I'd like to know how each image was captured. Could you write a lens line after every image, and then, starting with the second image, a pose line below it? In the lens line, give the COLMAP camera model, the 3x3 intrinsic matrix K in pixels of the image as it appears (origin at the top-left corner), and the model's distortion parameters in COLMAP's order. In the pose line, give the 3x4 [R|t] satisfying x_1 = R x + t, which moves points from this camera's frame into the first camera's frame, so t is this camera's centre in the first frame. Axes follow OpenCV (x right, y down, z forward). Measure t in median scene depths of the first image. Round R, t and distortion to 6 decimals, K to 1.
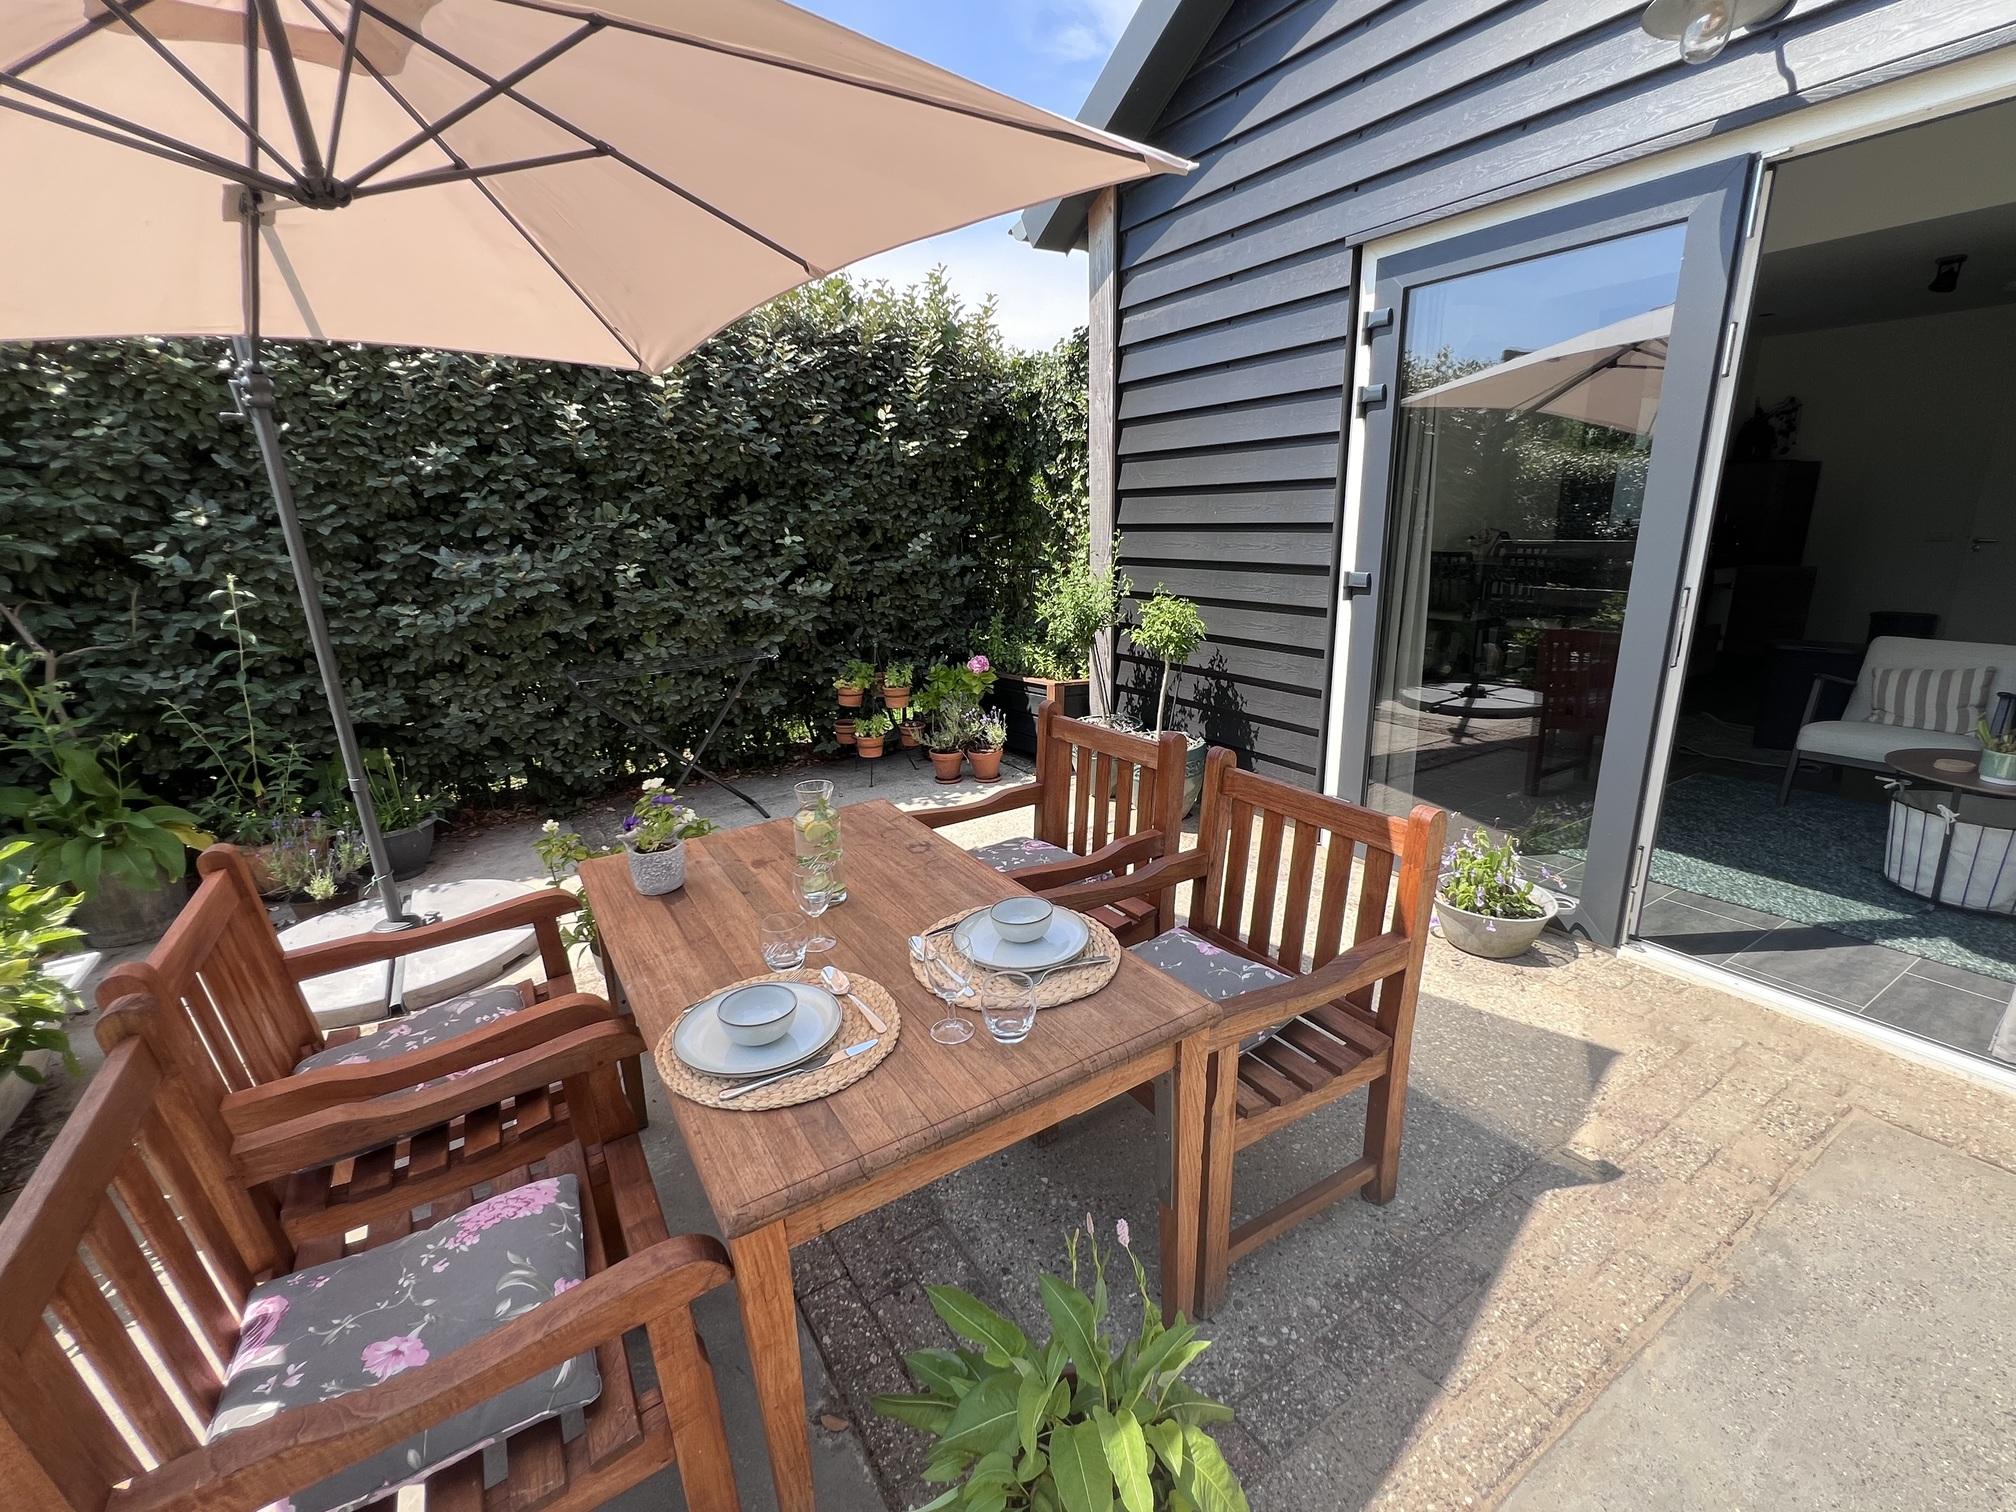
lens RADIAL K [[855.2, 0, 1008.0], [0, 855.2, 756.0], [0, 0, 1]] dist [-0.000672, -0.000510]
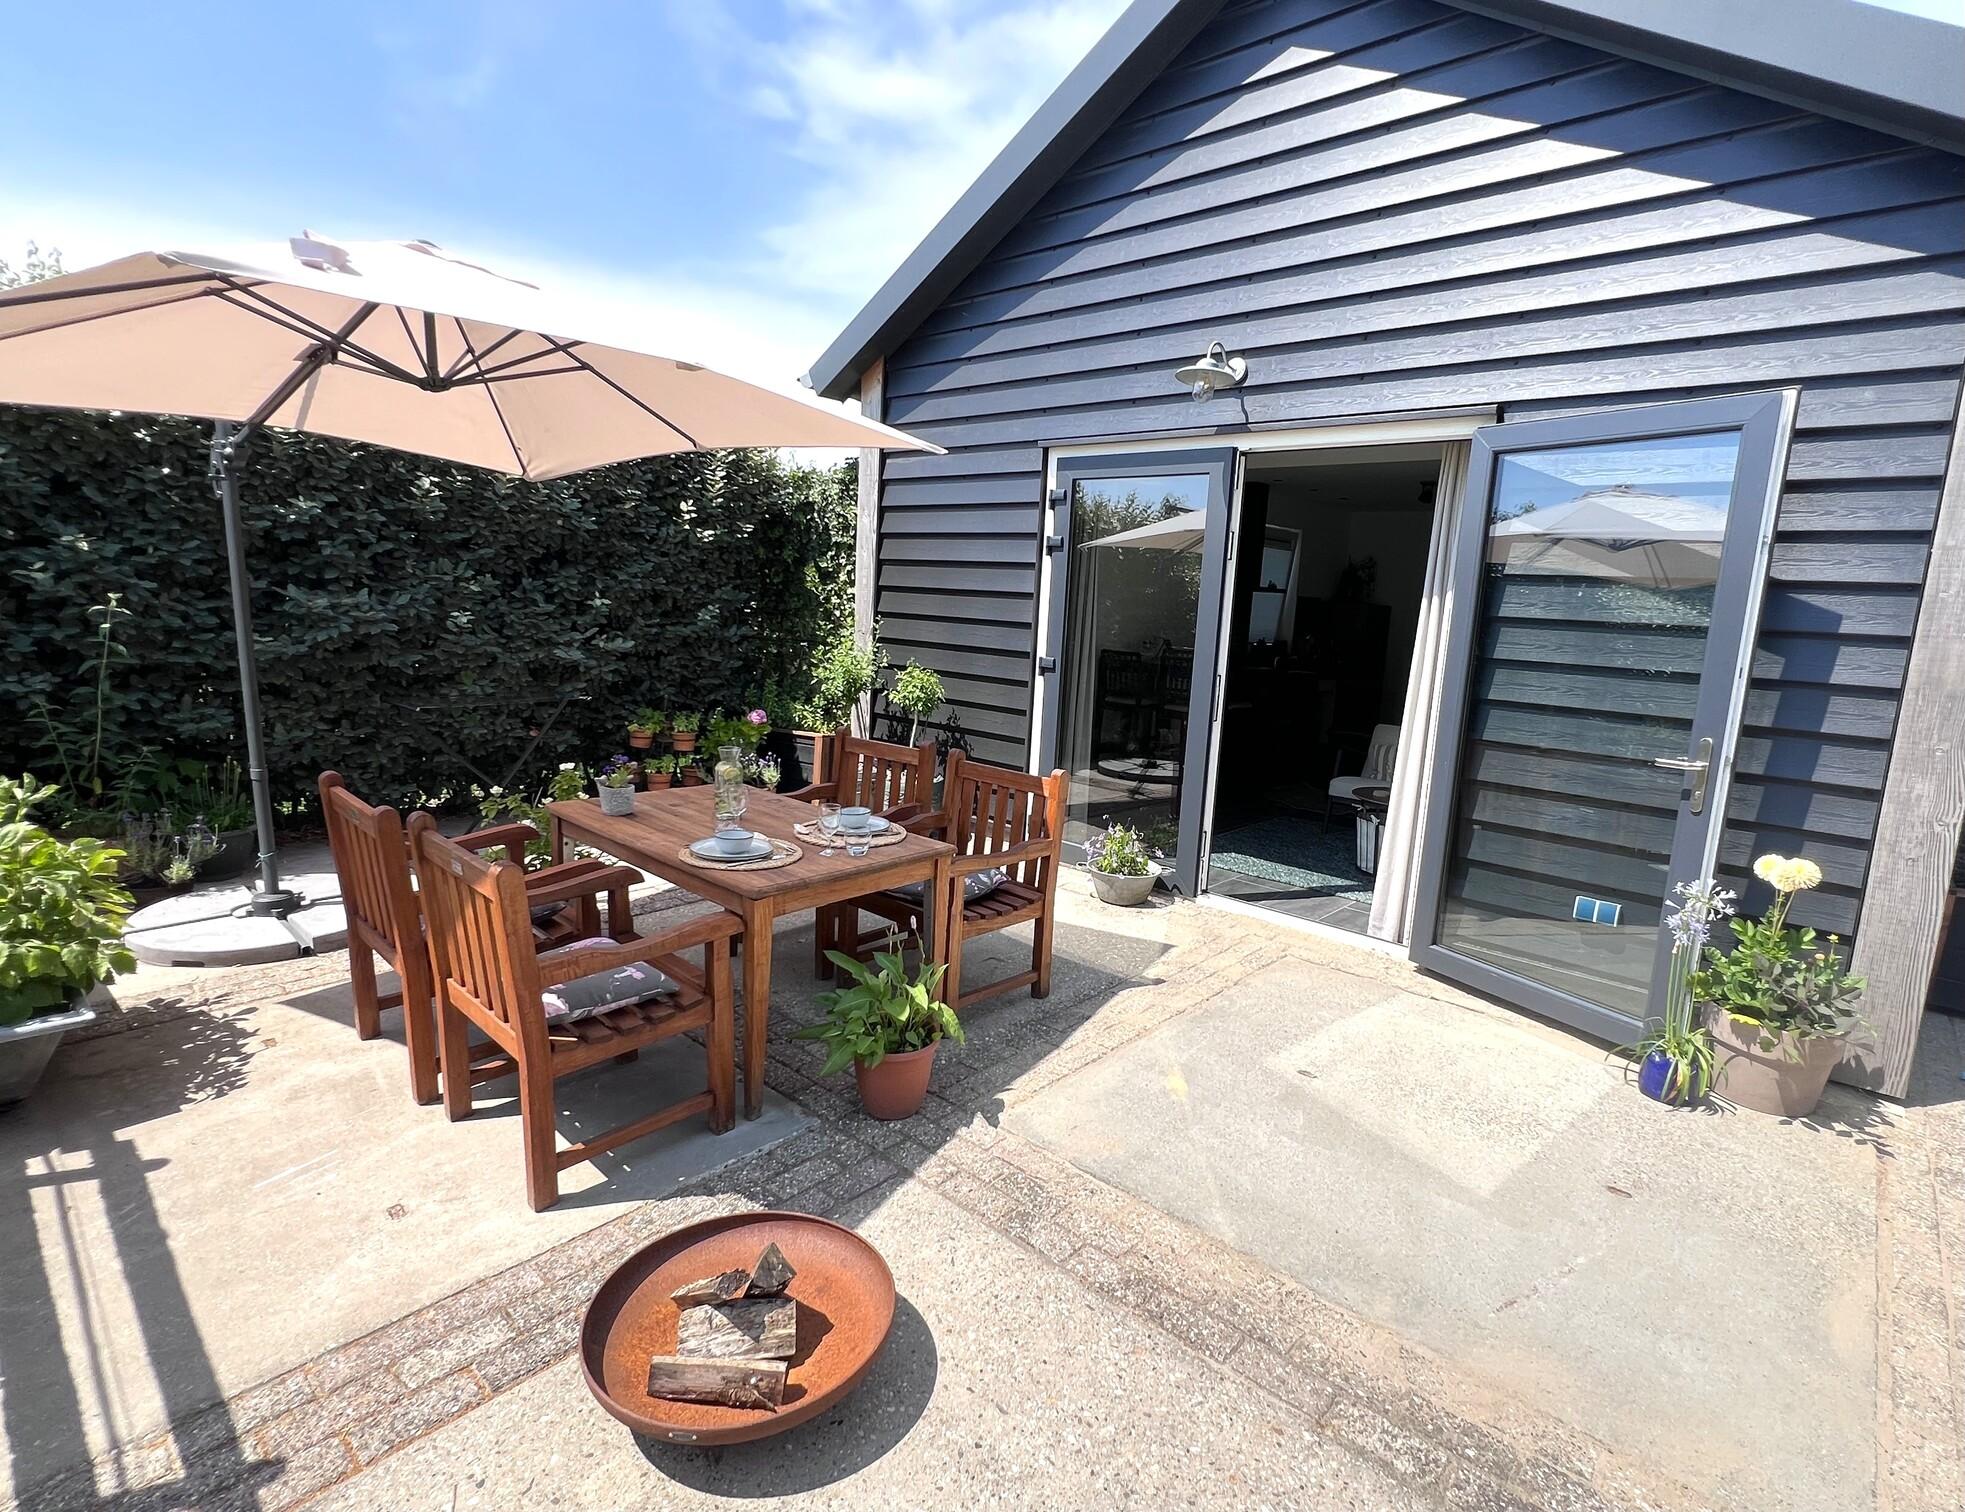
lens RADIAL K [[944.4, 0, 982.5], [0, 944.4, 756.0], [0, 0, 1]] dist [0.000871, -0.000050]
pose [[0.961890, 0.037504, 0.270853, -0.094324], [-0.007850, 0.993929, -0.109747, 0.096045], [-0.273325, 0.103439, 0.956344, -0.364364]]
